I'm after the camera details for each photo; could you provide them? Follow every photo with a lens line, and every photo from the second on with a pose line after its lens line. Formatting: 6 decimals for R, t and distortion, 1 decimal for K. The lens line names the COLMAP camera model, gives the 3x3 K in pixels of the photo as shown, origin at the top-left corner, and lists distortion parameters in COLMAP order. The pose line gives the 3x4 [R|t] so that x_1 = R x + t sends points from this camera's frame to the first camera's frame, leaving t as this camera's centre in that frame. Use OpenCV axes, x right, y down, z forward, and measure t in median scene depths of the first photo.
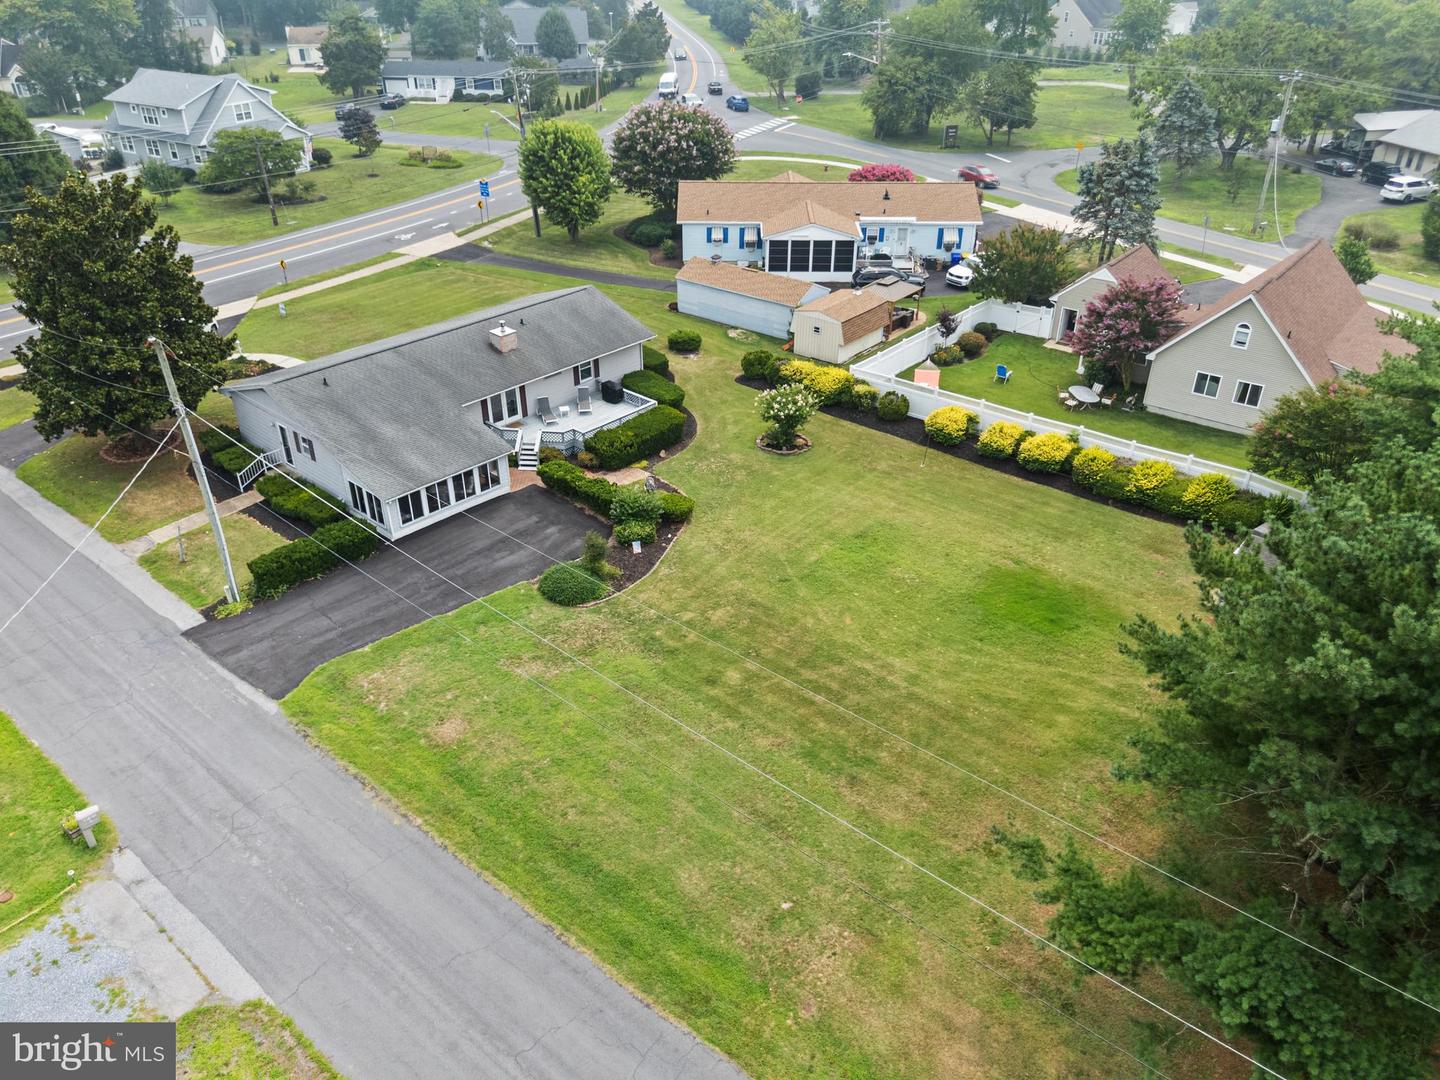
lens RADIAL K [[1071.0, 0, 717.0], [0, 1071.0, 529.8], [0, 0, 1]] dist [0.095009, -0.124130]
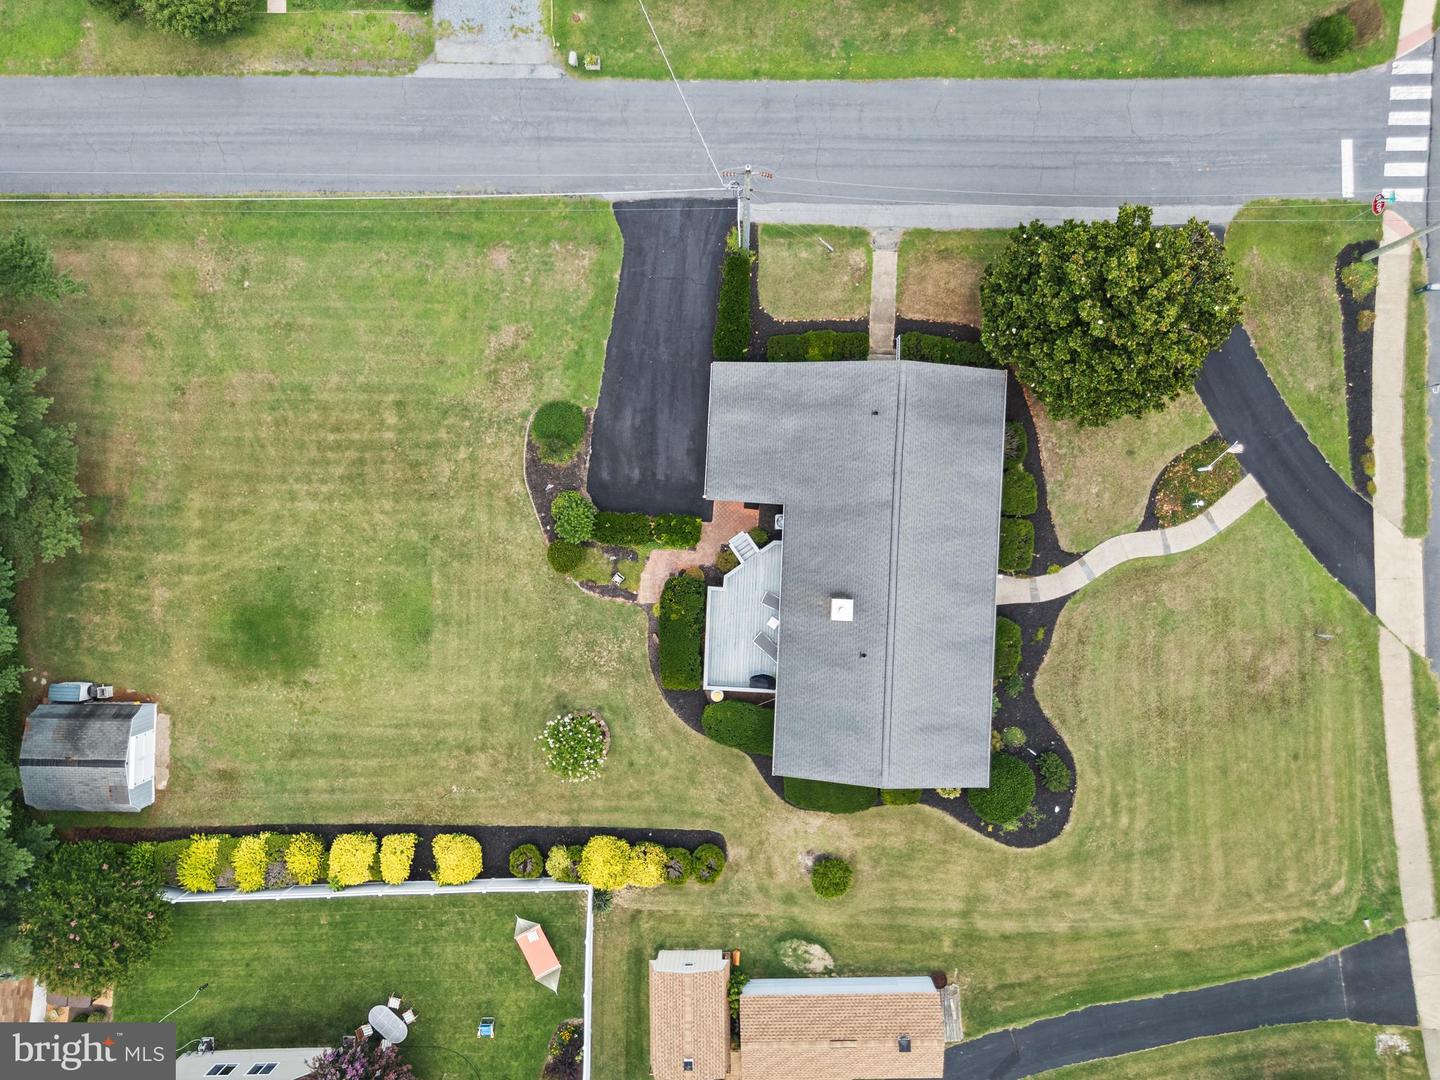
lens RADIAL K [[1098.6, 0, 717.5], [0, 1098.6, 524.1], [0, 0, 1]] dist [0.073215, -0.091490]
pose [[-0.770374, 0.637310, 0.018984, -0.187302], [-0.300149, -0.388764, 0.871076, -0.966264], [0.562526, 0.665356, 0.490782, 0.447792]]
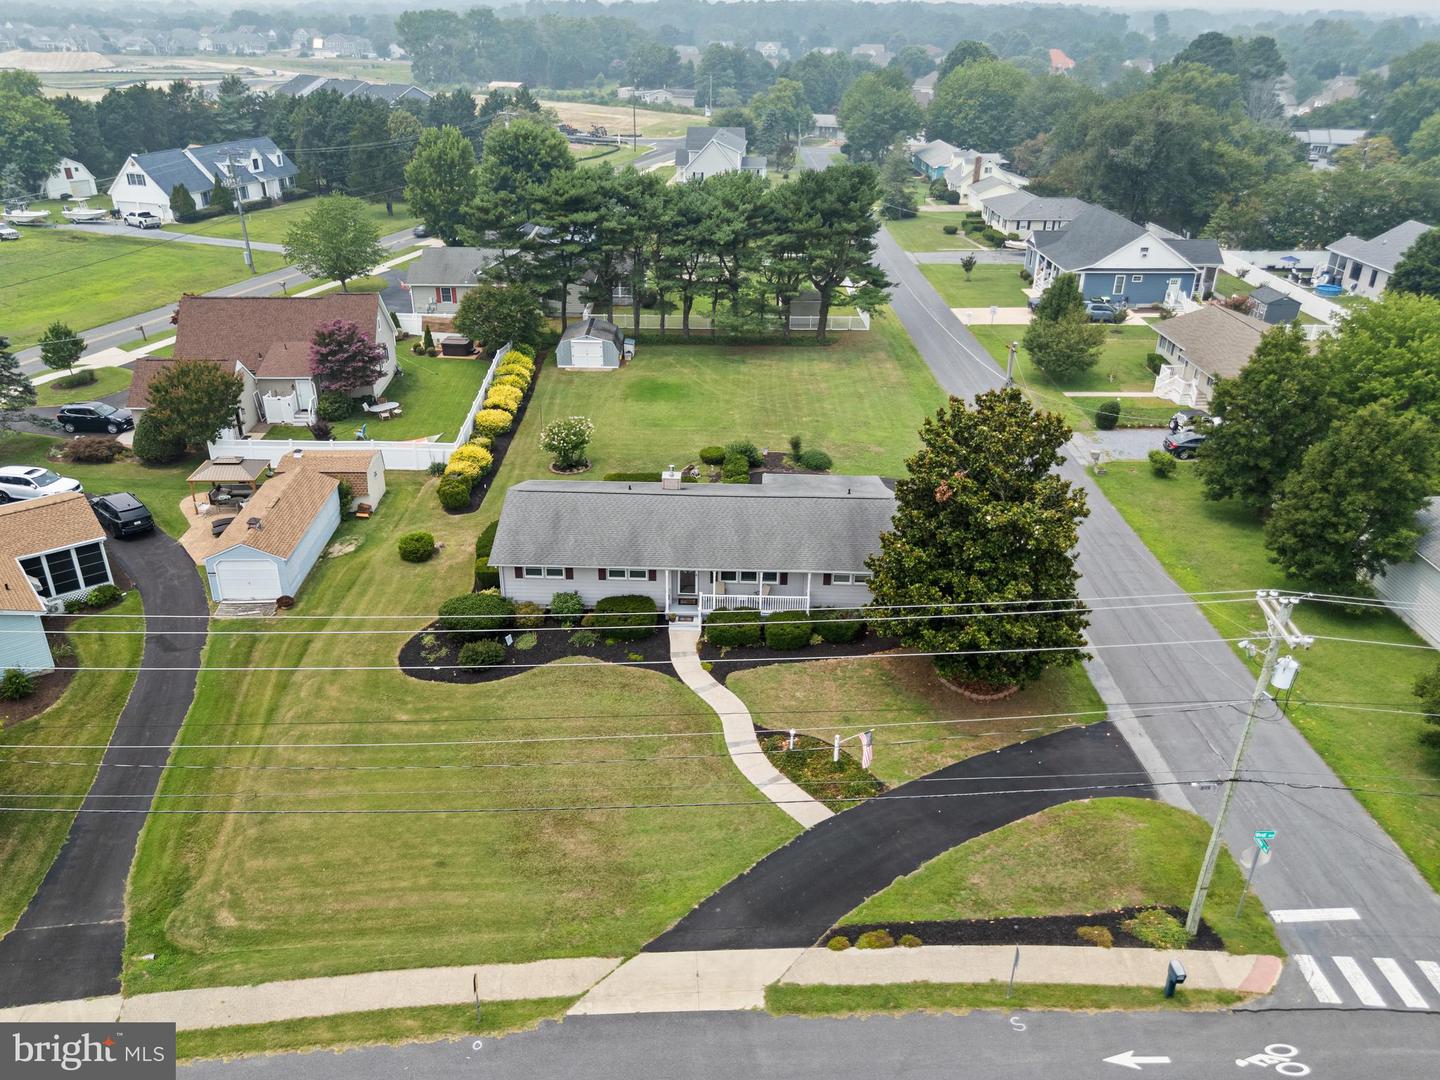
lens RADIAL K [[1071.0, 0, 717.0], [0, 1071.0, 529.8], [0, 0, 1]] dist [0.095009, -0.124130]
pose [[-0.652244, -0.336815, 0.679069, -0.972747], [0.372366, 0.637942, 0.674072, -0.852870], [-0.660244, 0.692521, -0.290676, 1.348678]]
